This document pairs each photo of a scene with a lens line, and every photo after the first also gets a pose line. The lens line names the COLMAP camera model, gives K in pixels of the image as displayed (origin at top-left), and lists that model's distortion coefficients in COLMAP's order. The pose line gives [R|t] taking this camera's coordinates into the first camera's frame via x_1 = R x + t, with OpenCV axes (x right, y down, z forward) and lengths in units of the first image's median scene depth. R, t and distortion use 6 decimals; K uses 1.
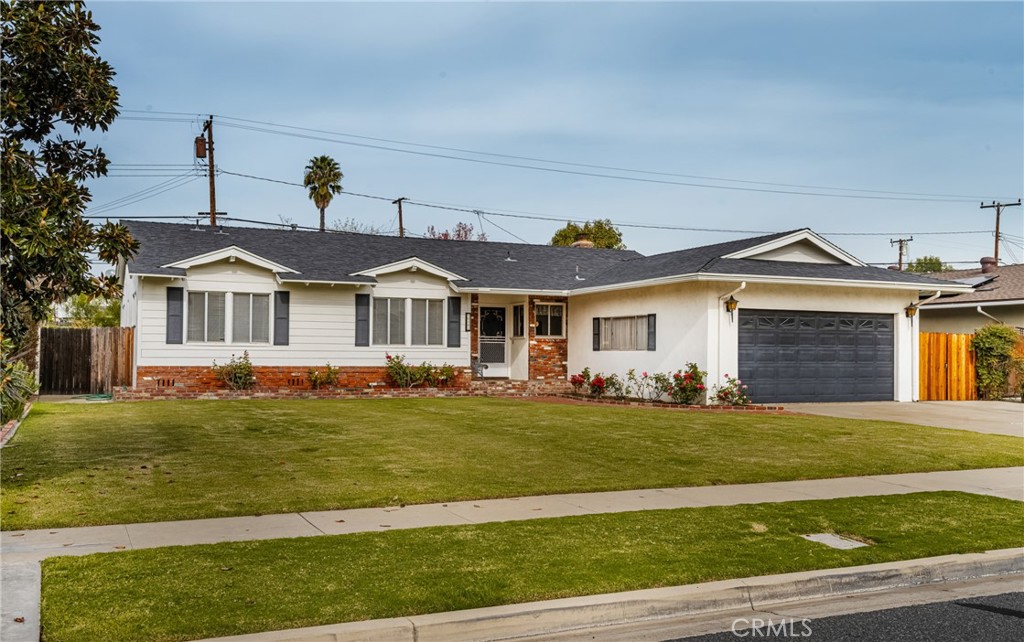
lens RADIAL K [[925.6, 0, 512.0], [0, 925.6, 321.0], [0, 0, 1]] dist [0.043171, 0.001211]
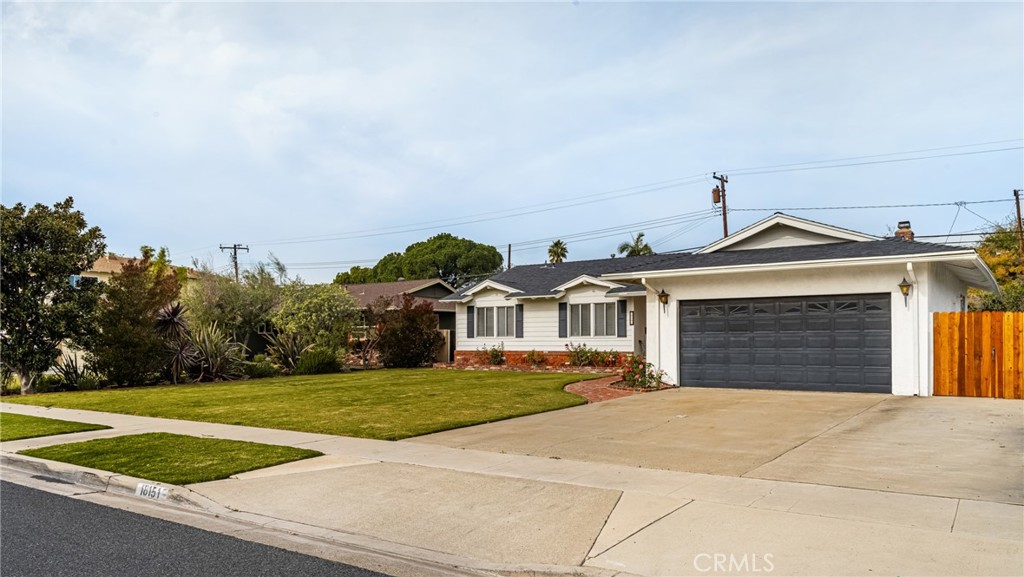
lens RADIAL K [[708.4, 0, 512.0], [0, 708.4, 288.5], [0, 0, 1]] dist [-0.002405, -0.000941]
pose [[0.513376, -0.071694, -0.855164, 0.791262], [0.036143, 0.997426, -0.061923, 0.016338], [0.857402, 0.000882, 0.514646, 0.355740]]
